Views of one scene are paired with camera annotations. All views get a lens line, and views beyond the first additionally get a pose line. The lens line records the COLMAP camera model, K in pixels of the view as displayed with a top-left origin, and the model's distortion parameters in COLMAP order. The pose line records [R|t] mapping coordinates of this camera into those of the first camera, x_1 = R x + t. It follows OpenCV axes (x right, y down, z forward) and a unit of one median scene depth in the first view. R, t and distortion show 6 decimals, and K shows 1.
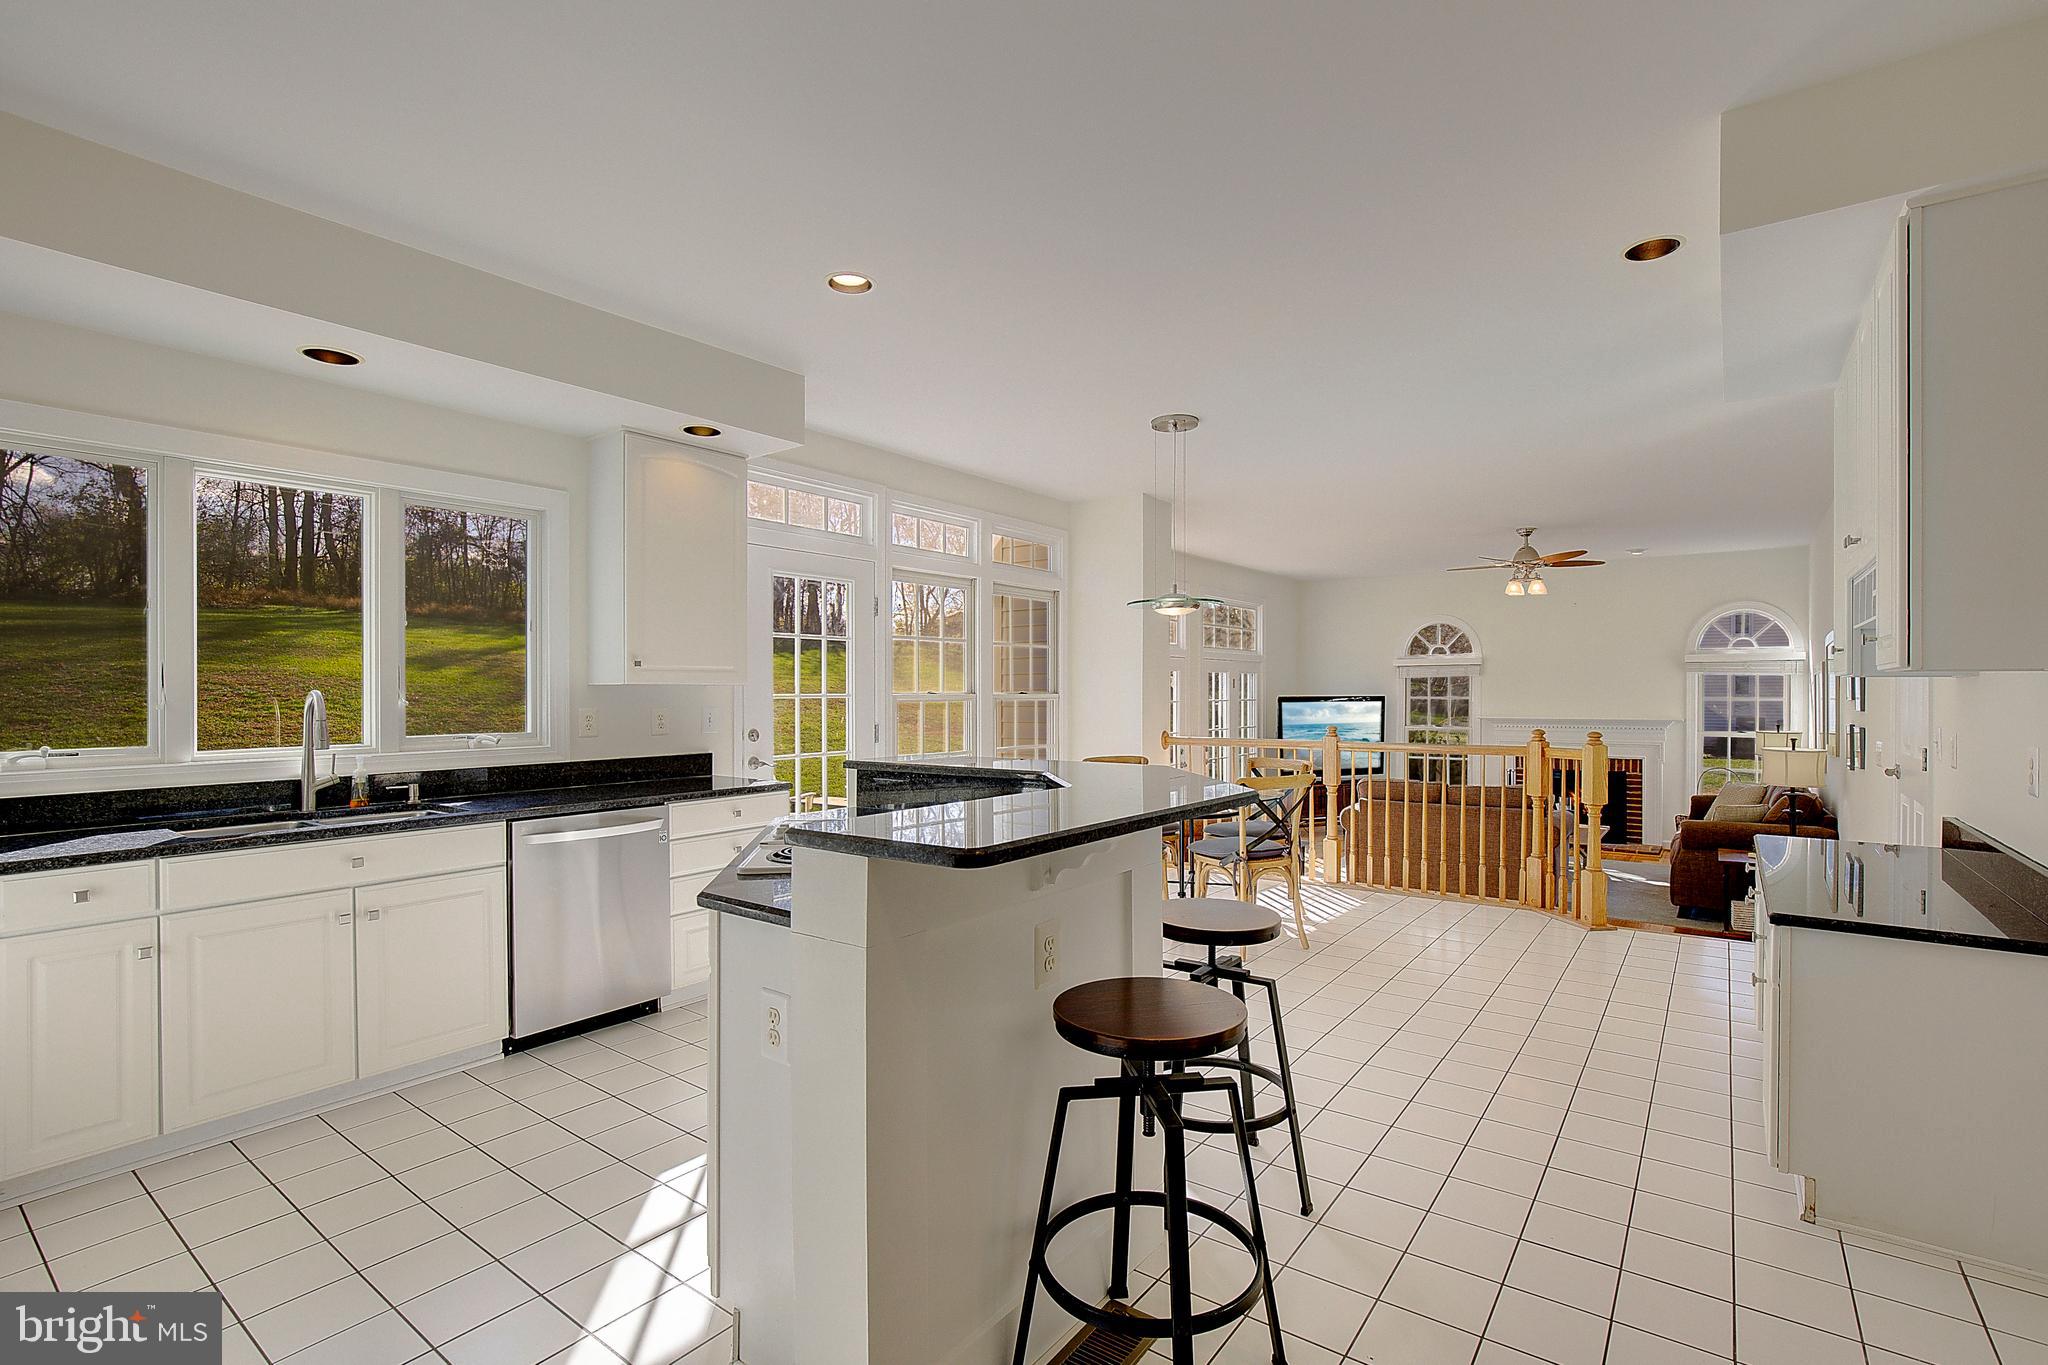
lens RADIAL K [[952.1, 0, 1049.4], [0, 952.1, 696.0], [0, 0, 1]] dist [-0.009865, 0.000294]
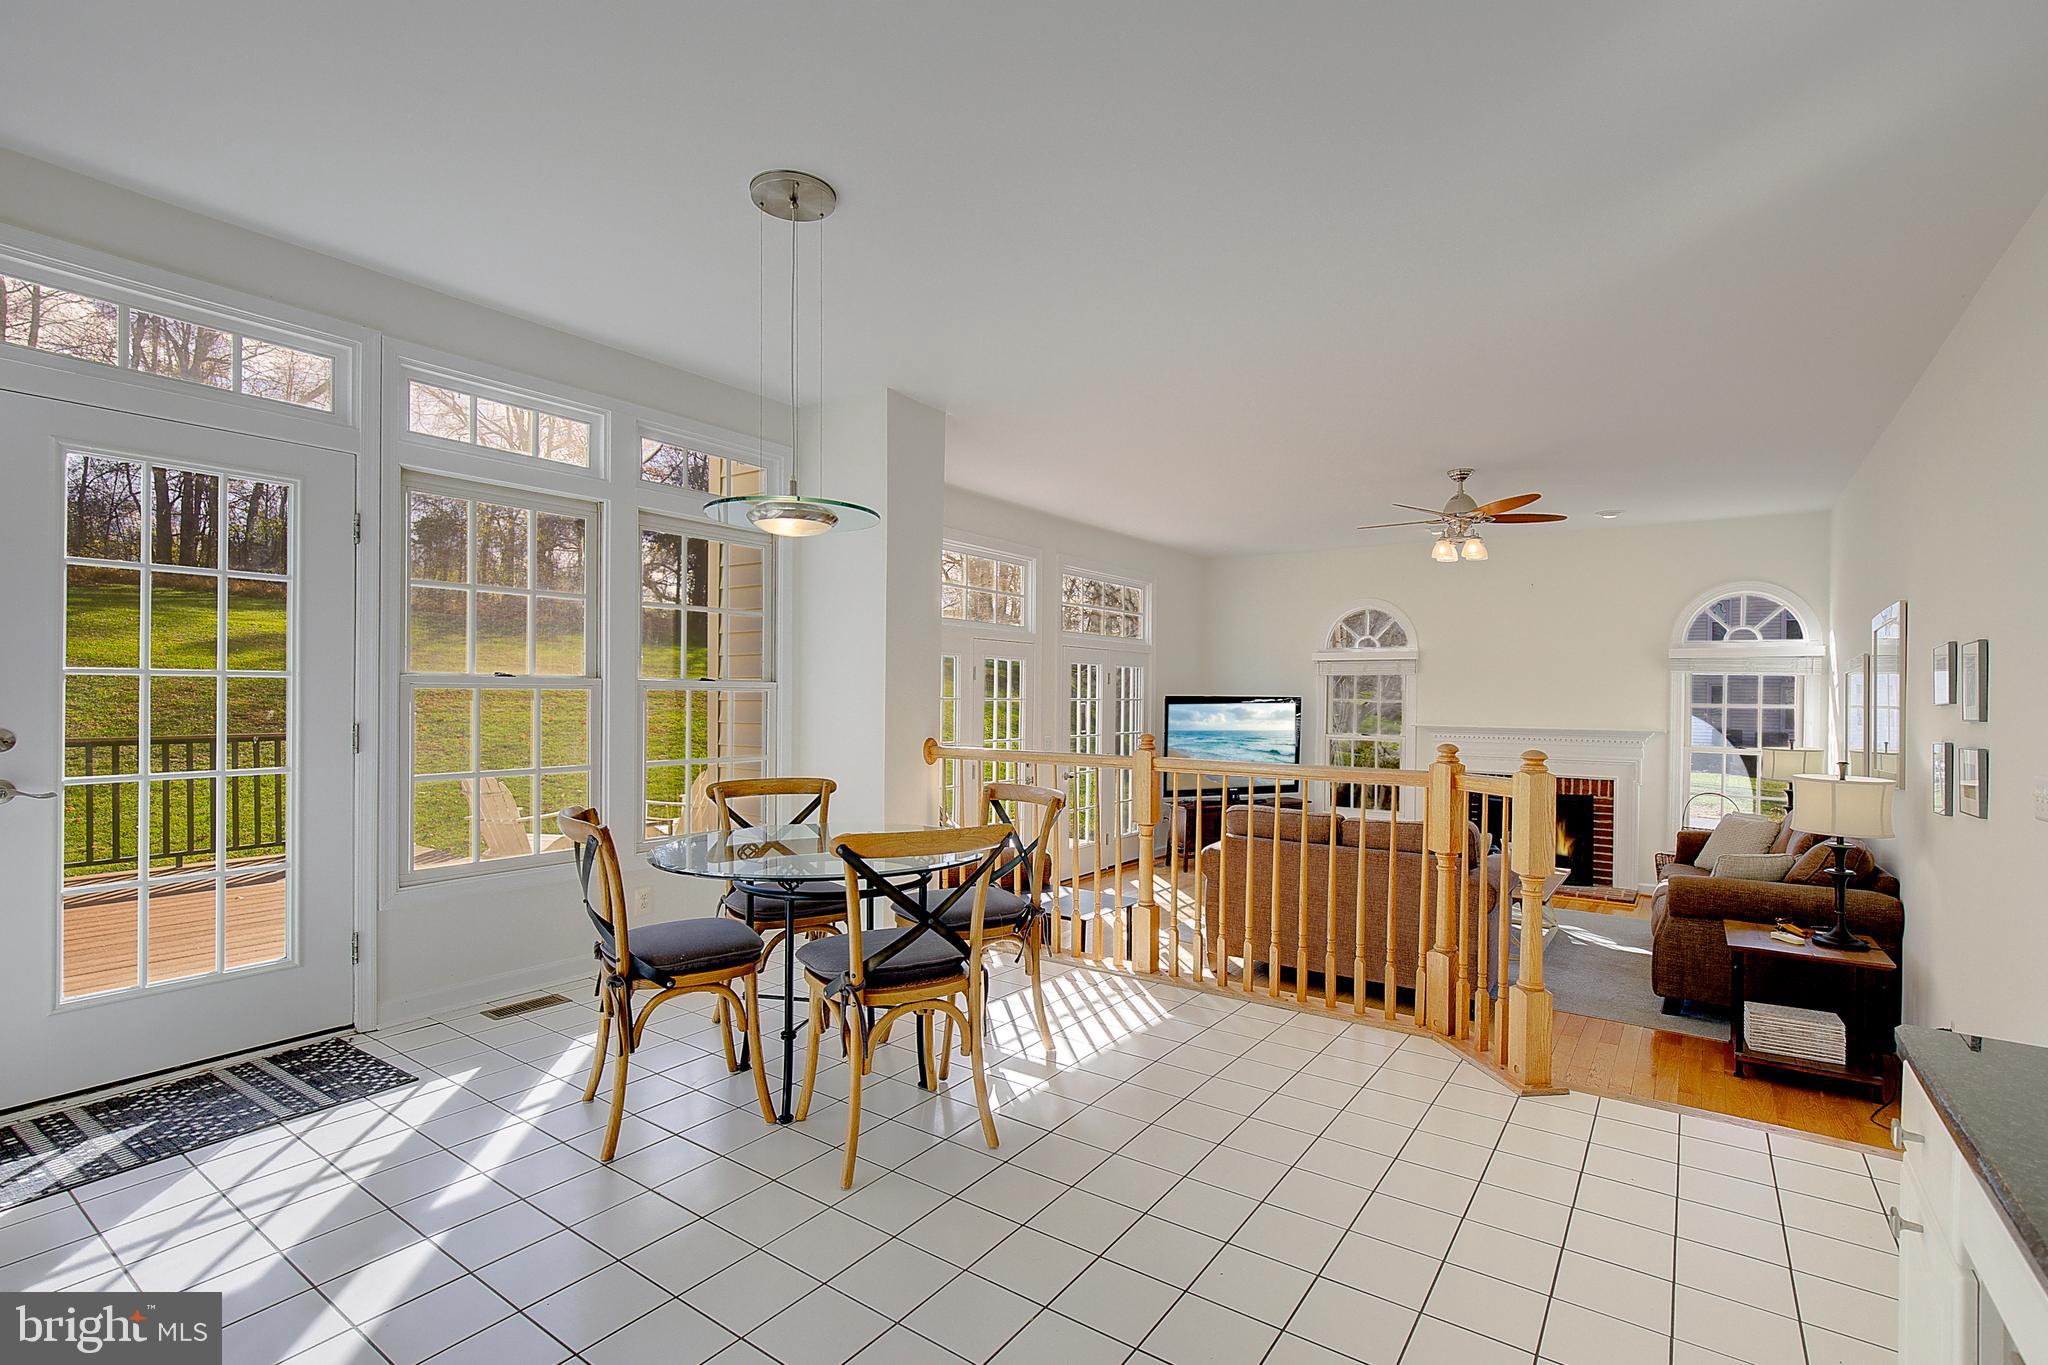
lens RADIAL K [[940.9, 0, 1037.6], [0, 940.9, 694.1], [0, 0, 1]] dist [-0.008976, 0.000181]
pose [[0.999890, 0.012784, 0.007511, 0.144731], [-0.012744, 0.999905, -0.005296, 0.005390], [-0.007578, 0.005199, 0.999958, 0.232448]]
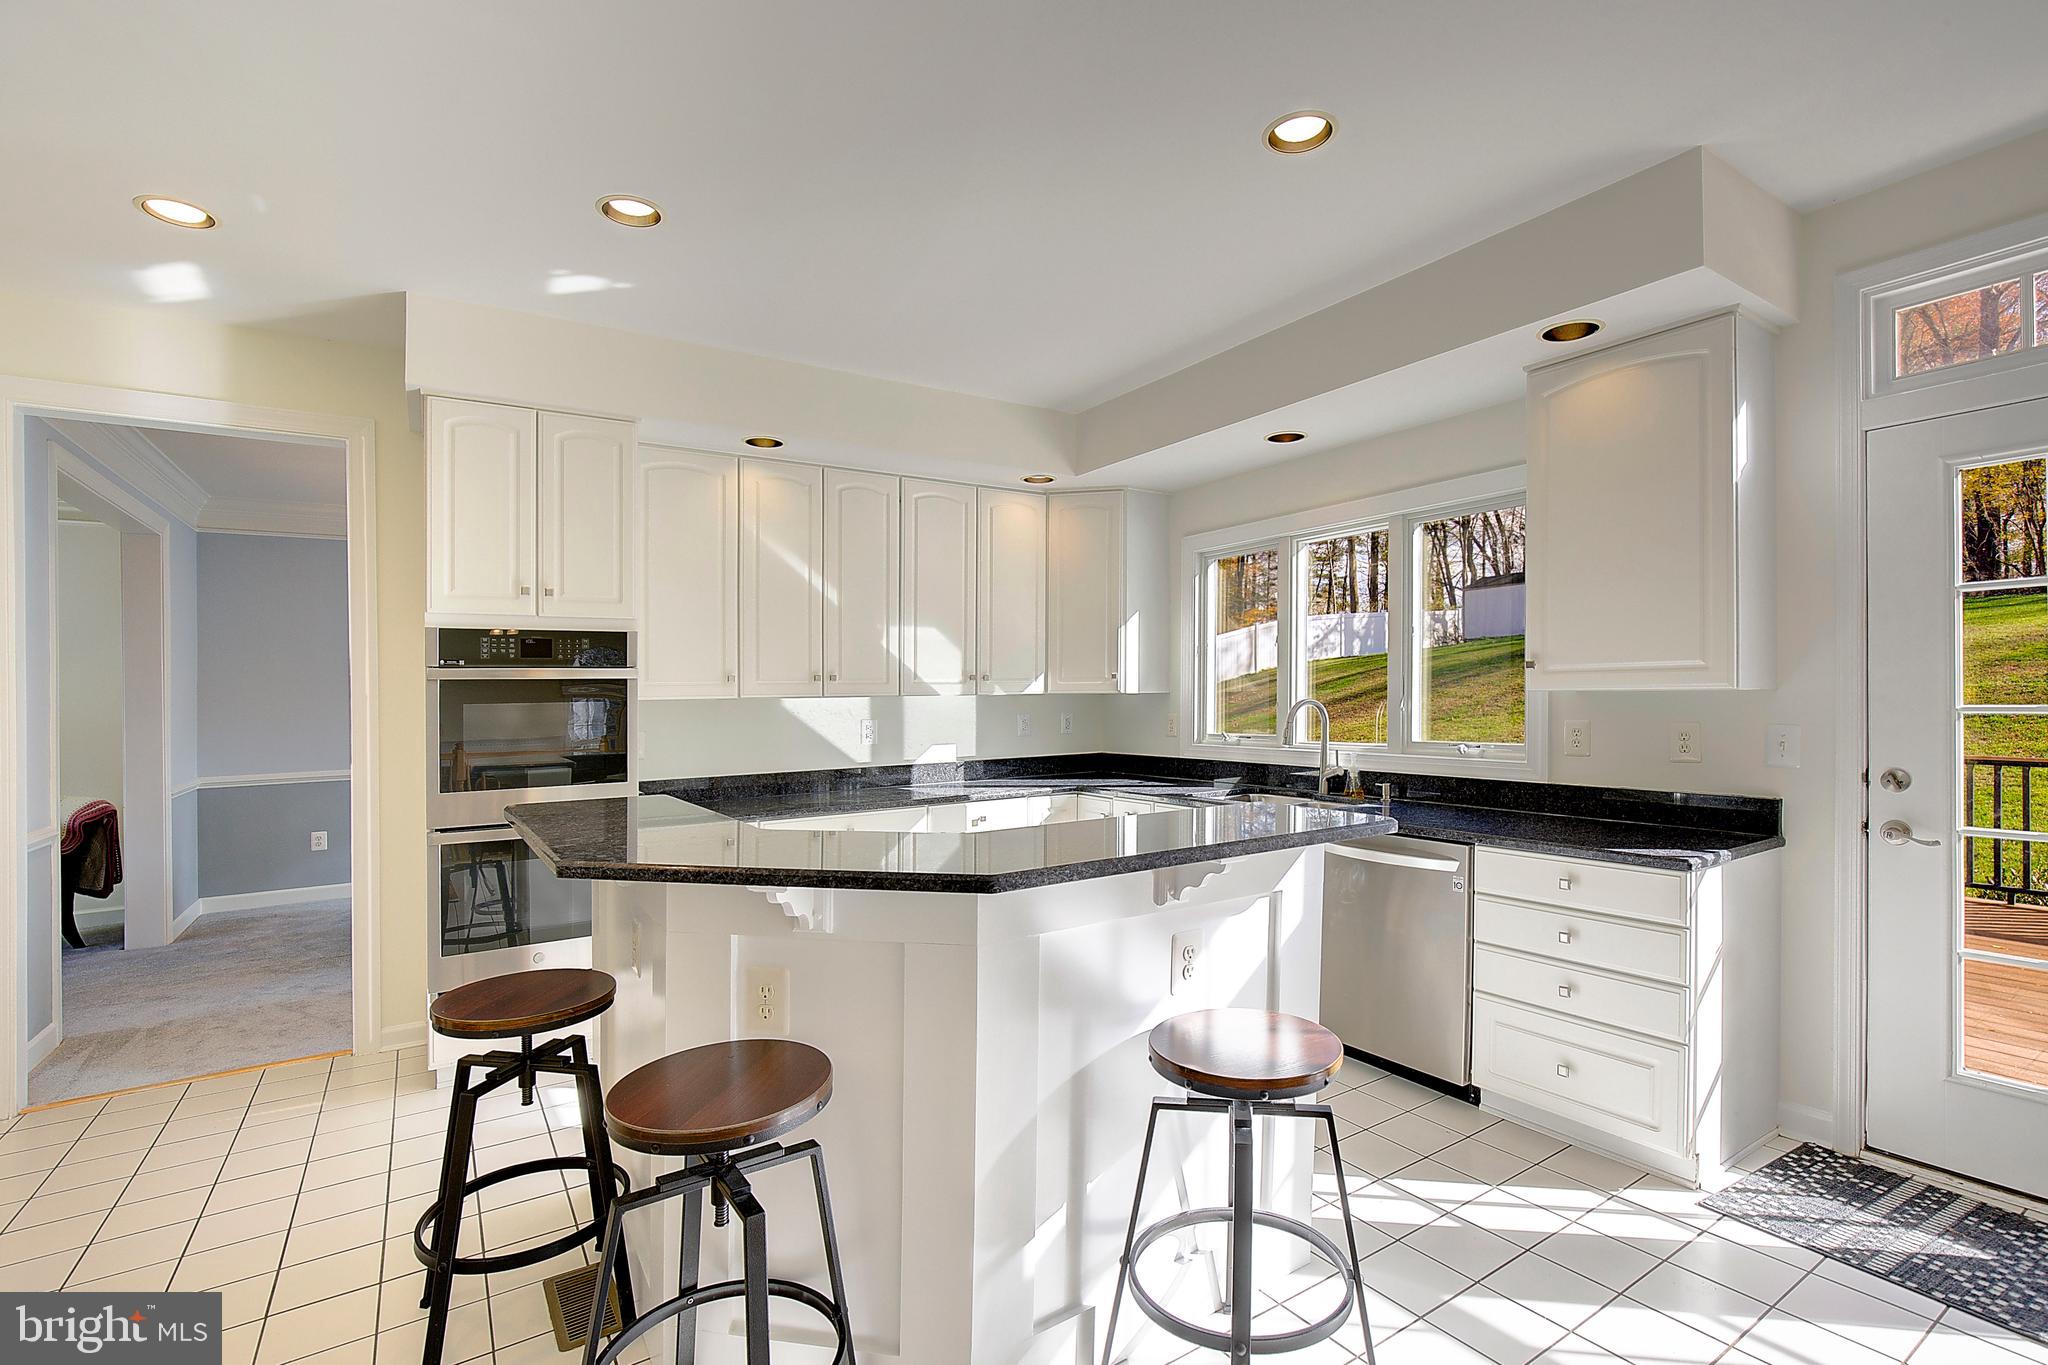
lens RADIAL K [[937.5, 0, 1049.2], [0, 937.5, 696.5], [0, 0, 1]] dist [-0.011664, -0.000088]
pose [[-0.339567, 0.011926, -0.940506, 0.177649], [0.008443, 0.999918, 0.009631, -0.007912], [0.940544, -0.004670, -0.339640, 0.370564]]
